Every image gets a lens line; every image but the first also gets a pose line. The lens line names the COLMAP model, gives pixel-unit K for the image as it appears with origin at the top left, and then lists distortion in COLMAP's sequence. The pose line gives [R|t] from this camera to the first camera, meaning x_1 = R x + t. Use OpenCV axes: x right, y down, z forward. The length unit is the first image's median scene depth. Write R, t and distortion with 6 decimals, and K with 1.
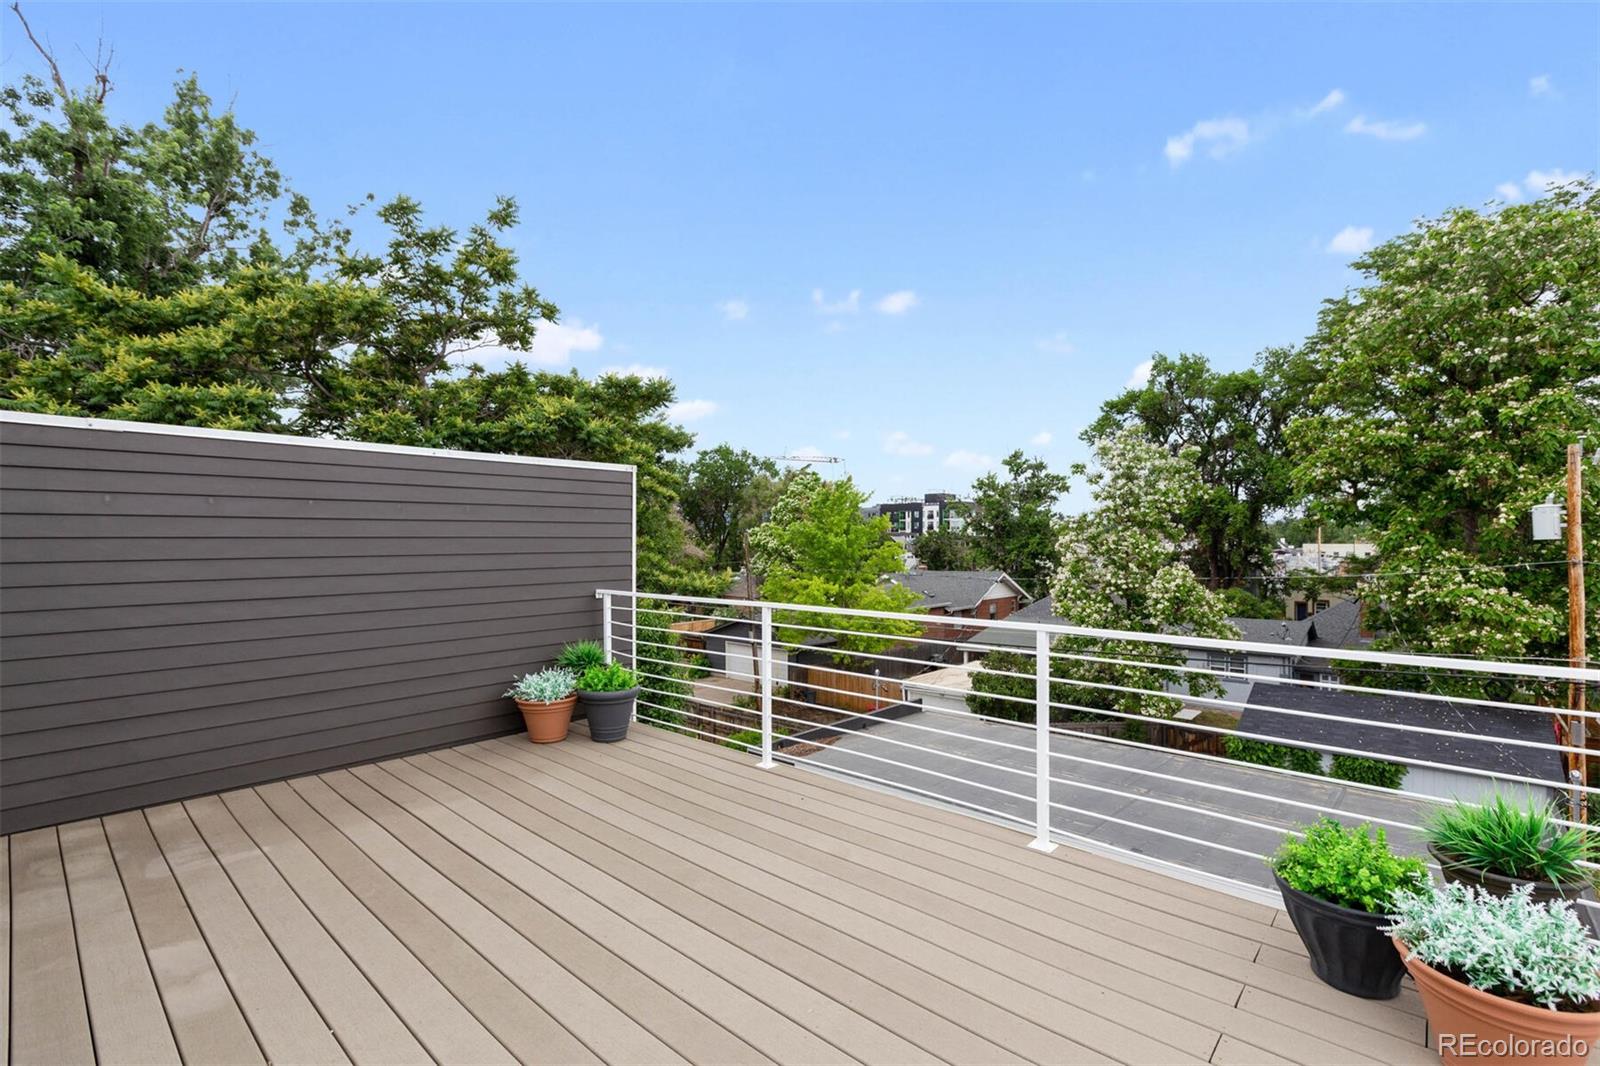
lens RADIAL K [[731.3, 0, 804.7], [0, 731.3, 536.6], [0, 0, 1]] dist [0.004233, -0.000289]
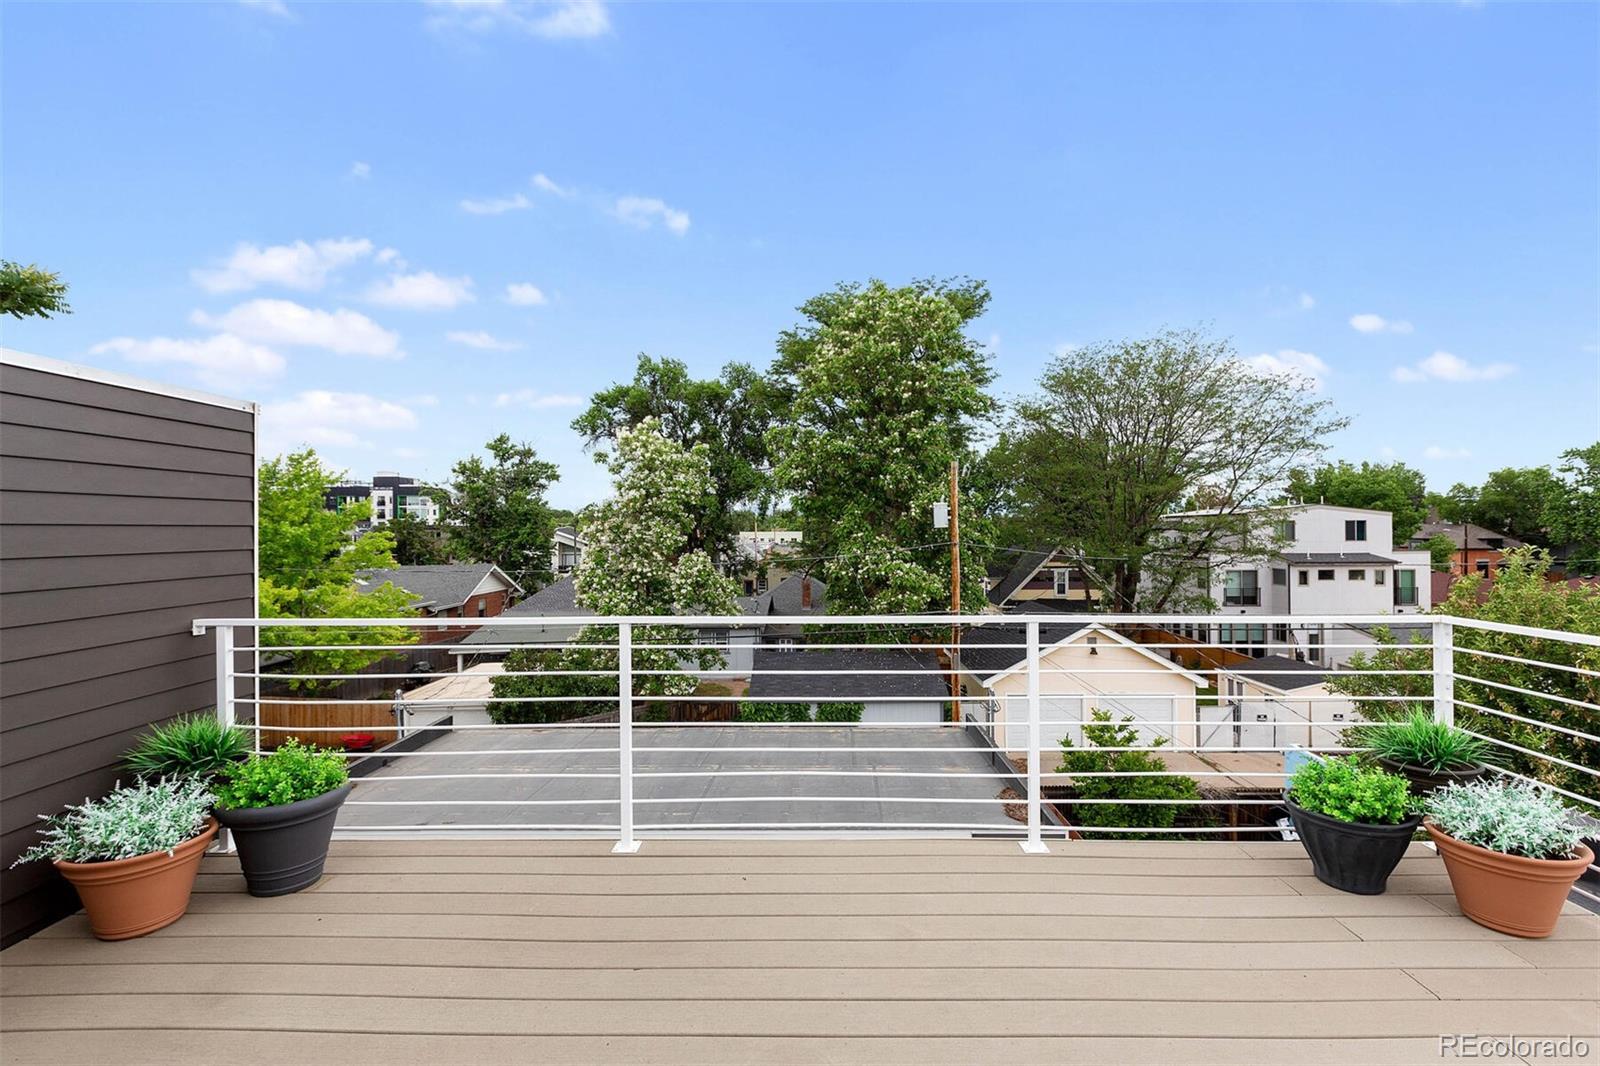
lens RADIAL K [[731.3, 0, 796.1], [0, 731.3, 525.6], [0, 0, 1]] dist [0.004233, -0.000289]
pose [[0.748030, -0.000868, 0.663664, -0.096833], [0.001687, 0.999998, -0.000594, 0.000831], [-0.663663, 0.001564, 0.748030, 0.088733]]
